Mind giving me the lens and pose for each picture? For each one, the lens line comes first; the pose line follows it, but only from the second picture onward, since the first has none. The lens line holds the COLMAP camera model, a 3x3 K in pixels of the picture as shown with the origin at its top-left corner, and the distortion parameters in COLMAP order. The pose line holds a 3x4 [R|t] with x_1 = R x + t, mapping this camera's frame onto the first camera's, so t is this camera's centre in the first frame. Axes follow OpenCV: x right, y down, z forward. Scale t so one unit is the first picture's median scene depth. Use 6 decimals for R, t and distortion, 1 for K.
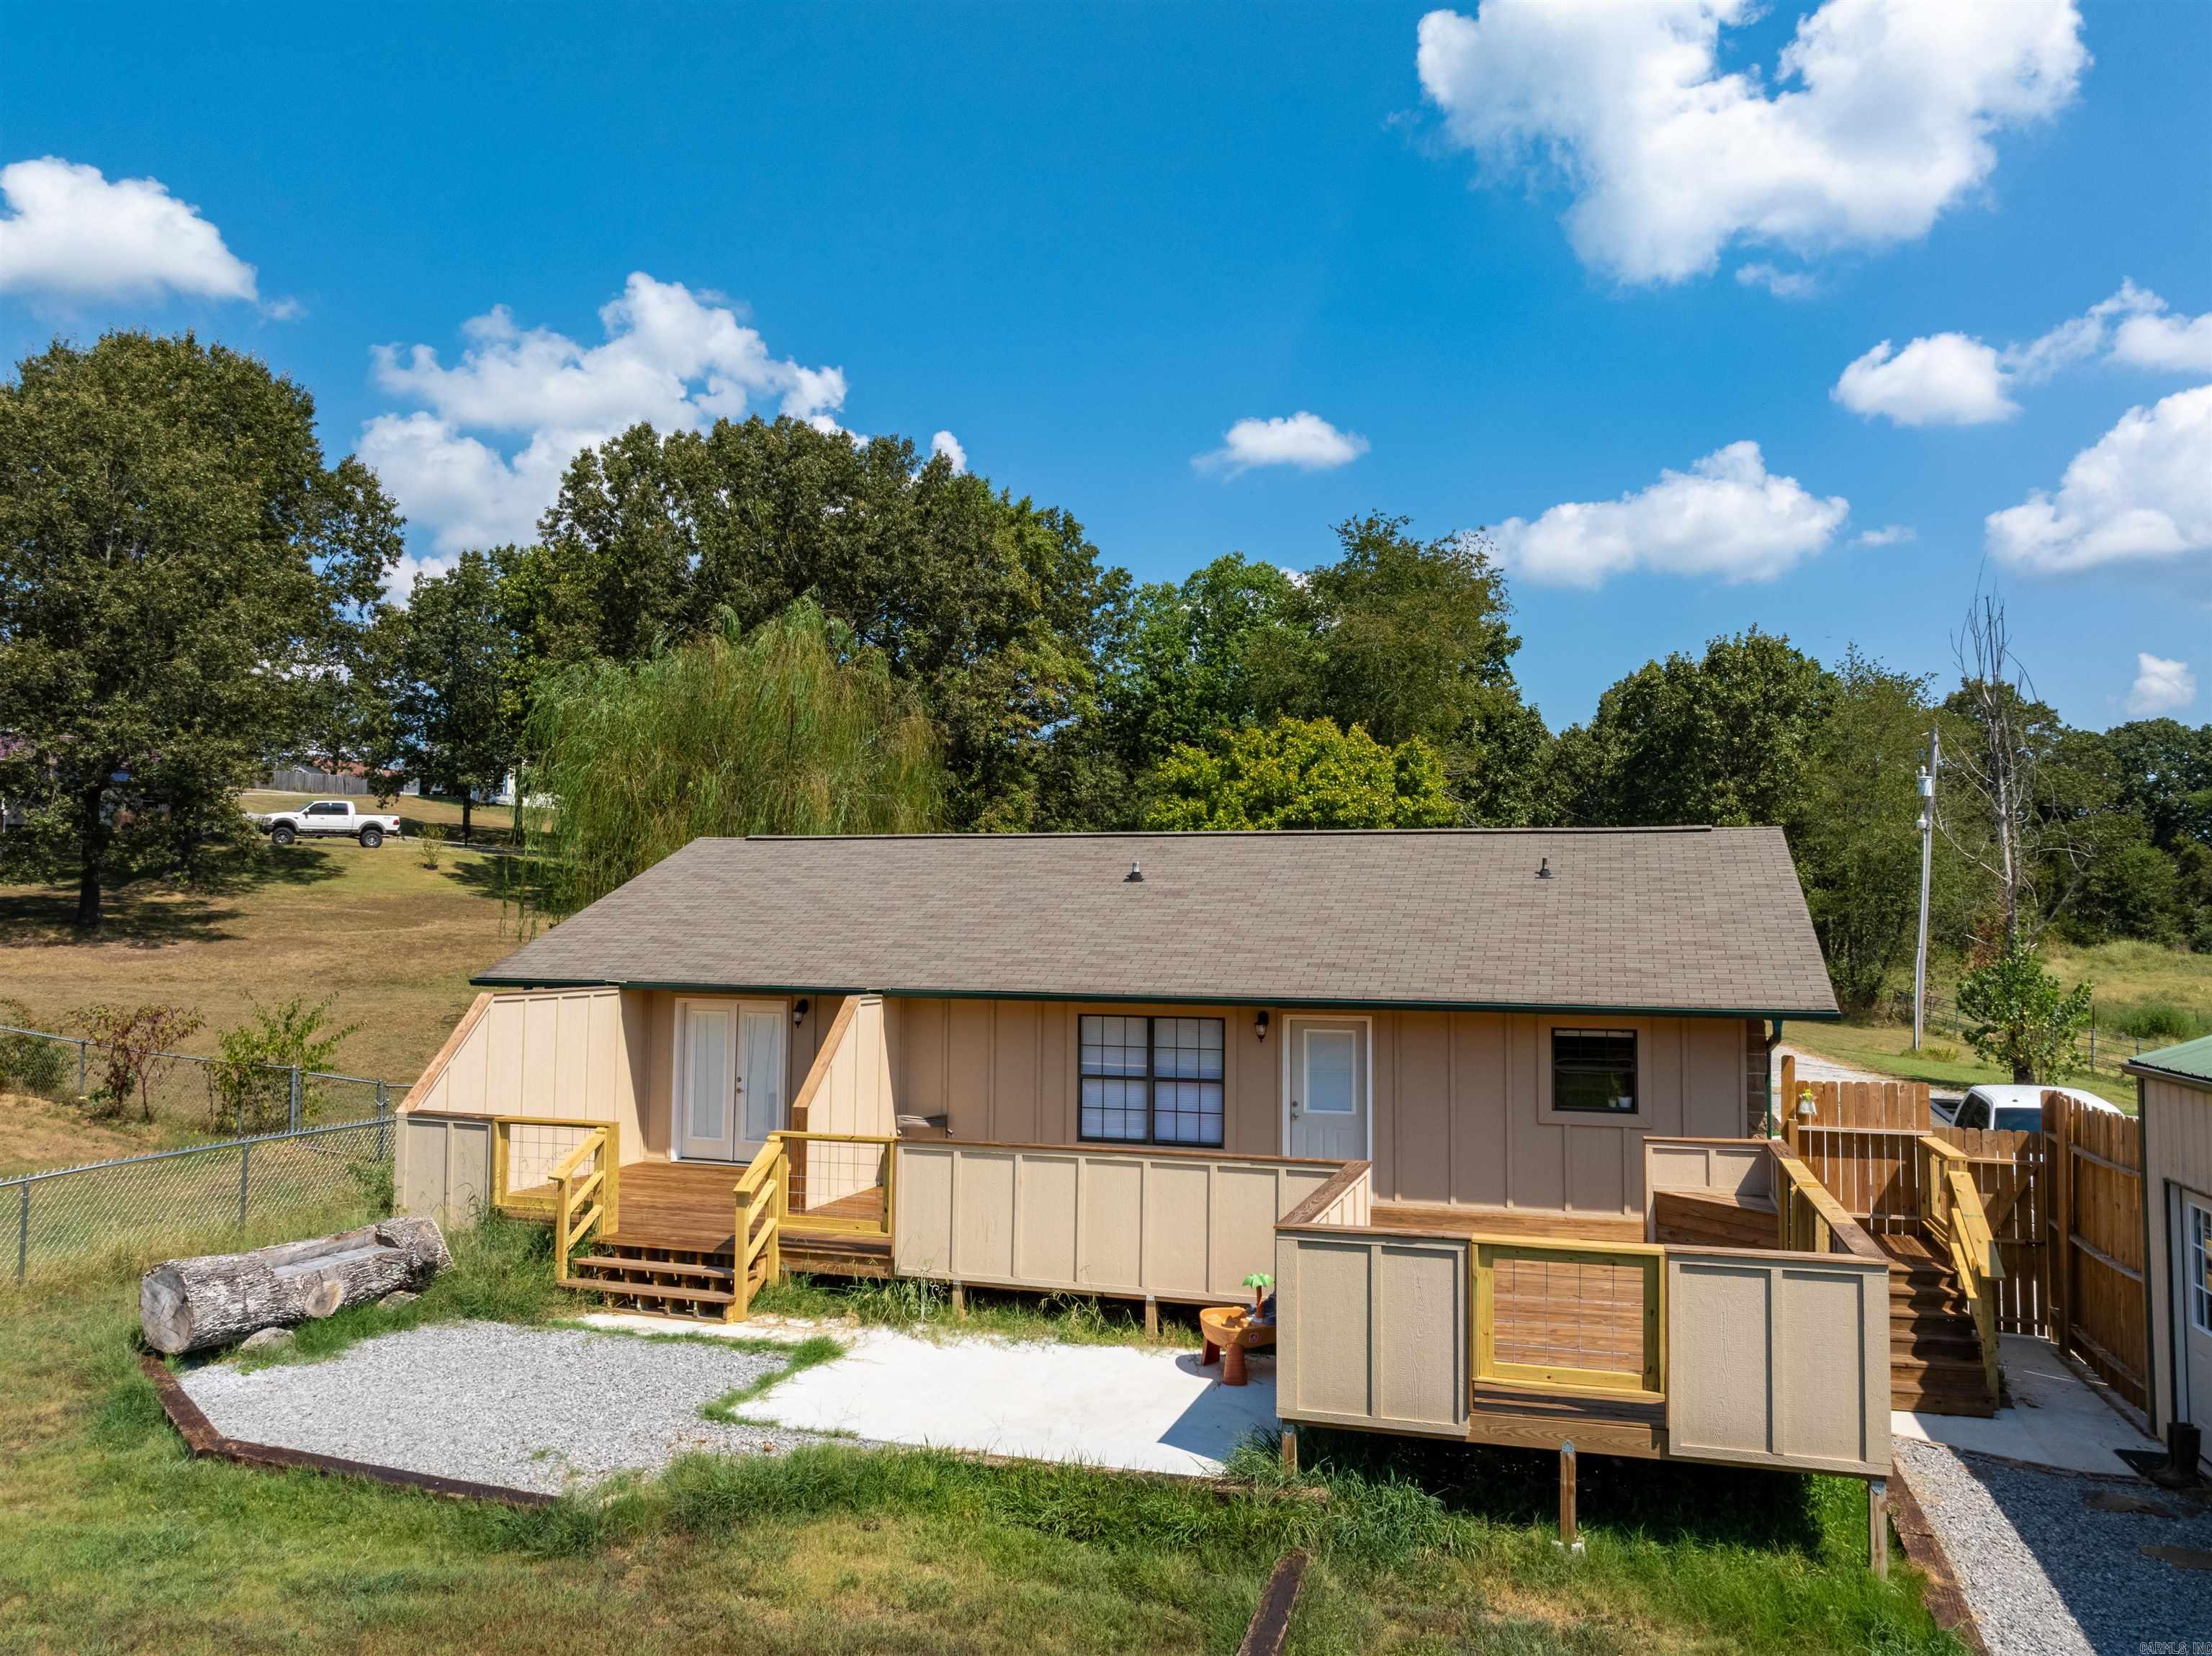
lens RADIAL K [[1561.8, 0, 1107.6], [0, 1561.8, 802.8], [0, 0, 1]] dist [-0.029337, 0.008940]
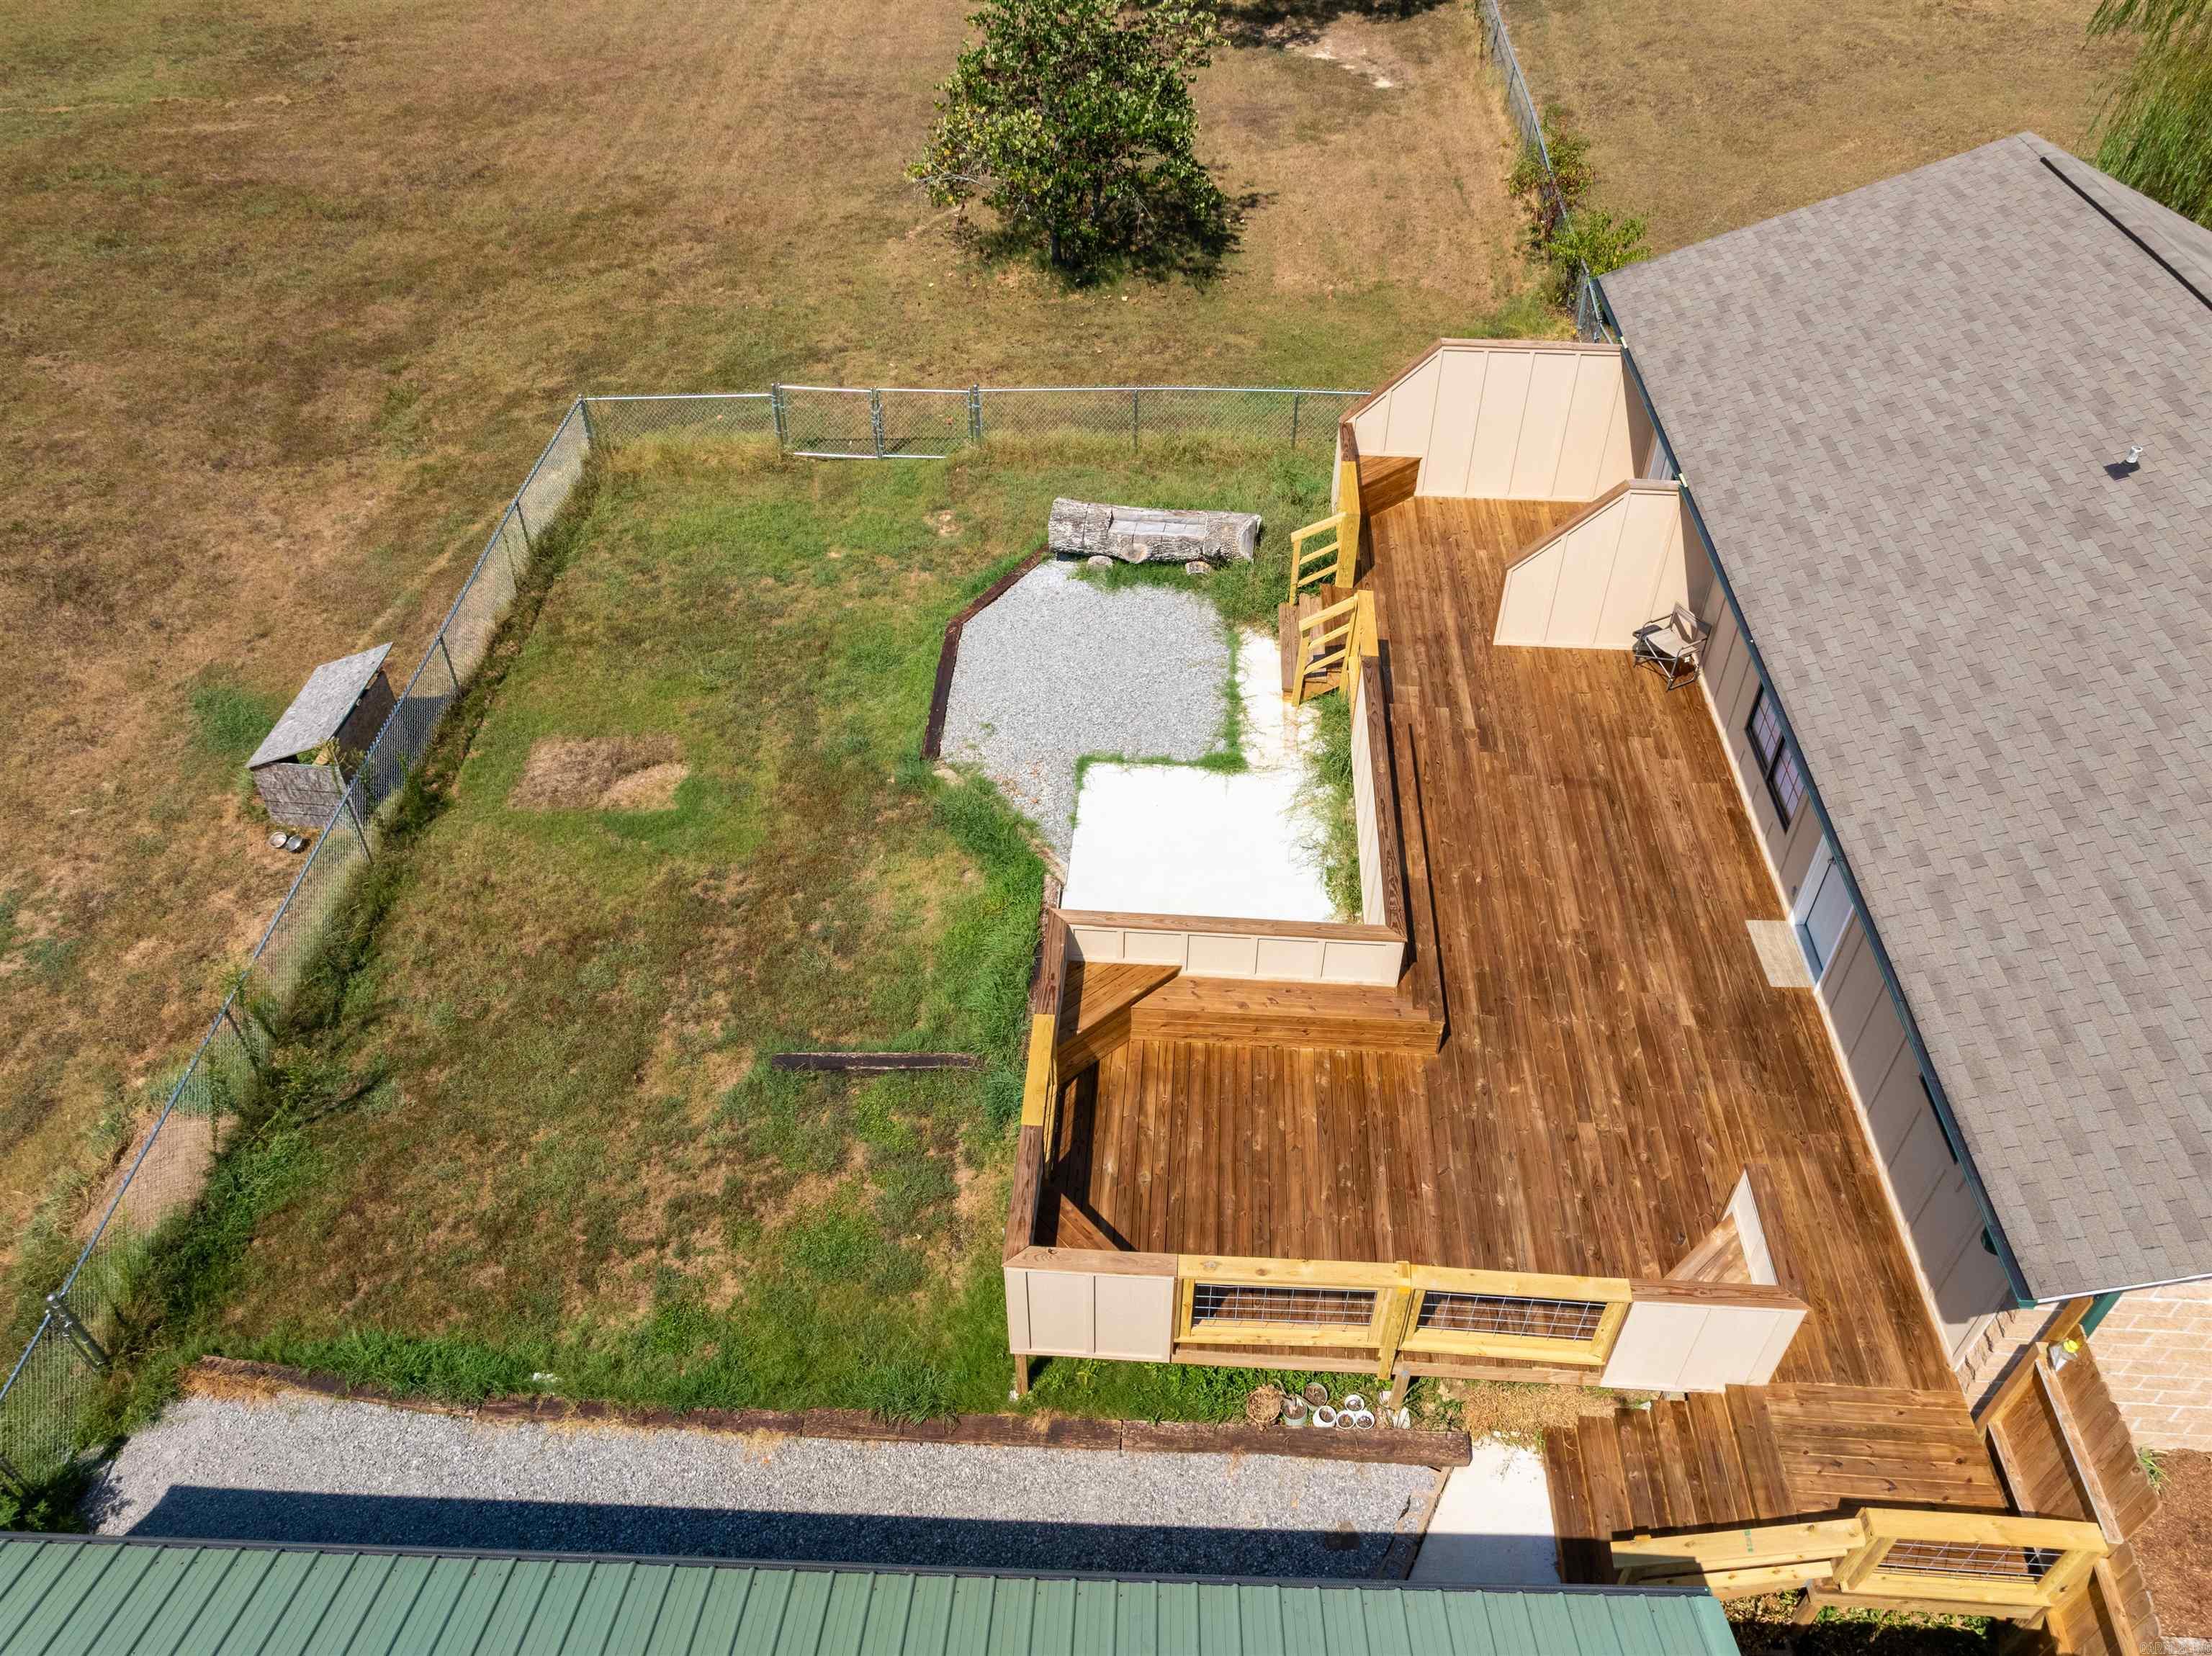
lens RADIAL K [[1561.8, 0, 1107.6], [0, 1561.8, 802.8], [0, 0, 1]] dist [-0.029337, 0.008940]
pose [[0.248924, 0.621510, -0.742807, 0.253093], [0.075182, 0.752235, 0.654592, -0.162451], [0.965601, -0.218789, 0.140523, 0.203471]]
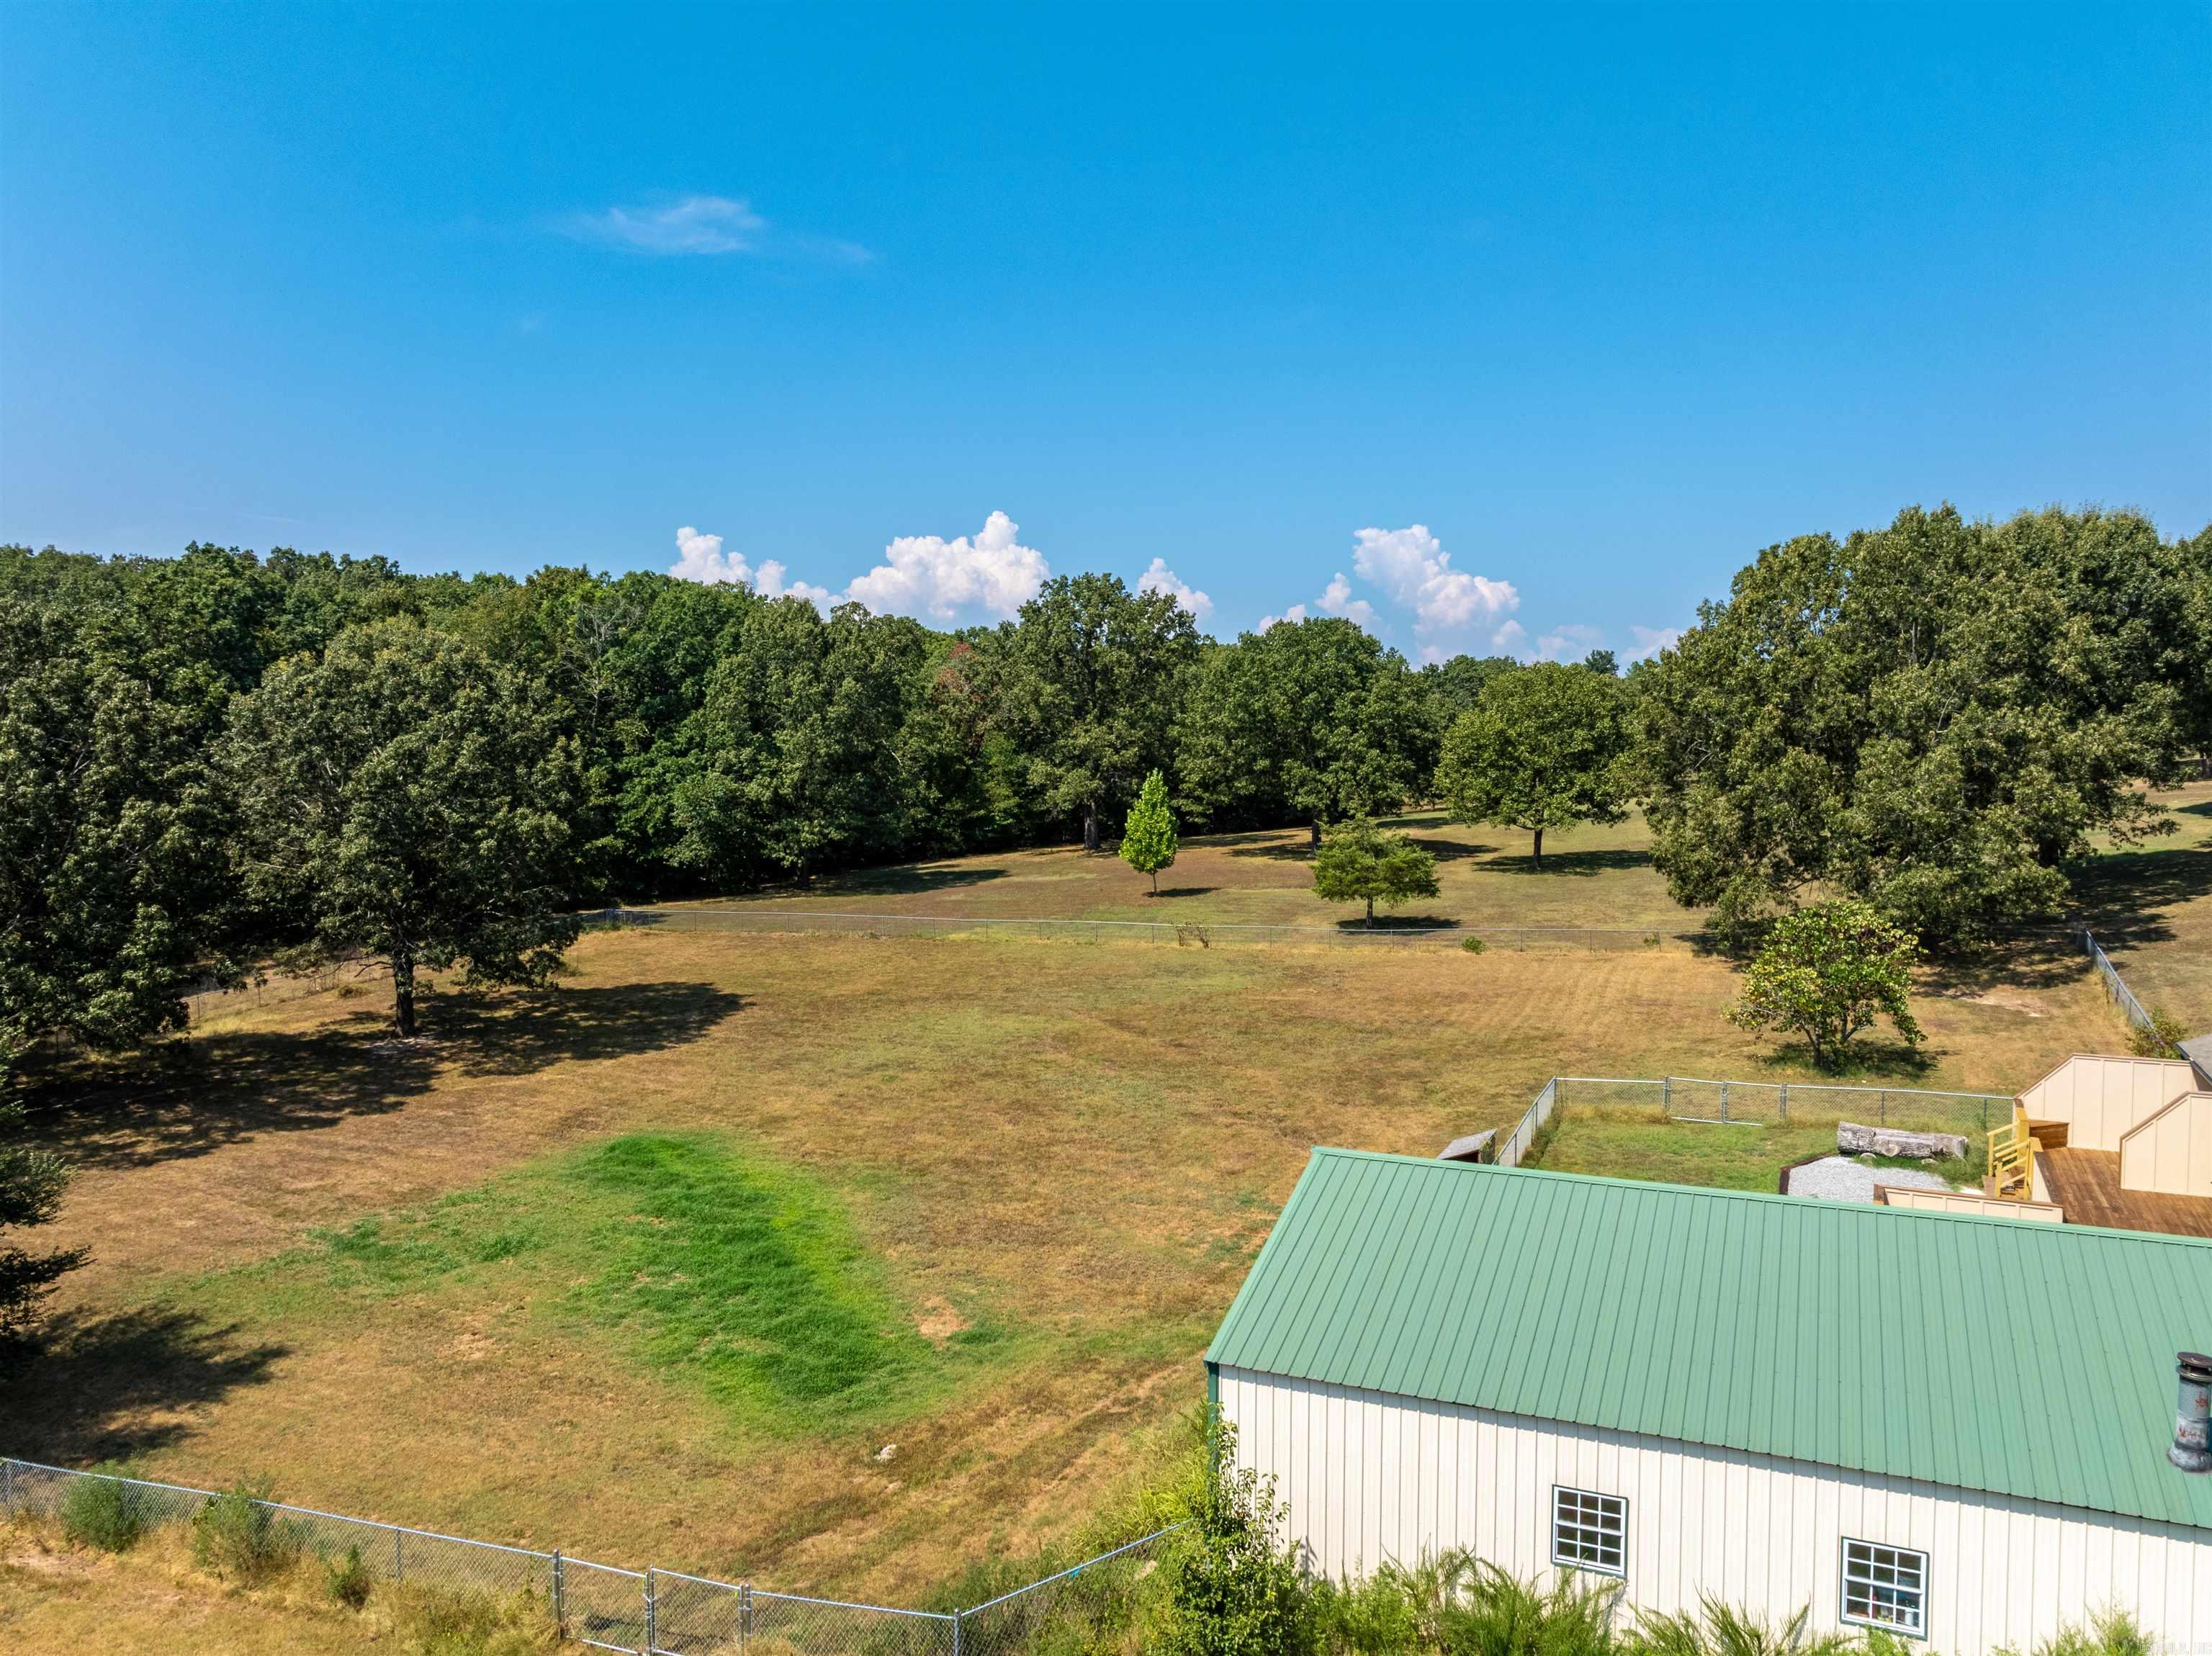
lens RADIAL K [[1543.2, 0, 1117.0], [0, 1543.2, 827.5], [0, 0, 1]] dist [-0.010847, 0.003412]
pose [[-0.139169, 0.035461, -0.989634, 0.750928], [0.080743, 0.996437, 0.024350, -0.139694], [0.986971, -0.076517, -0.141537, 0.006609]]
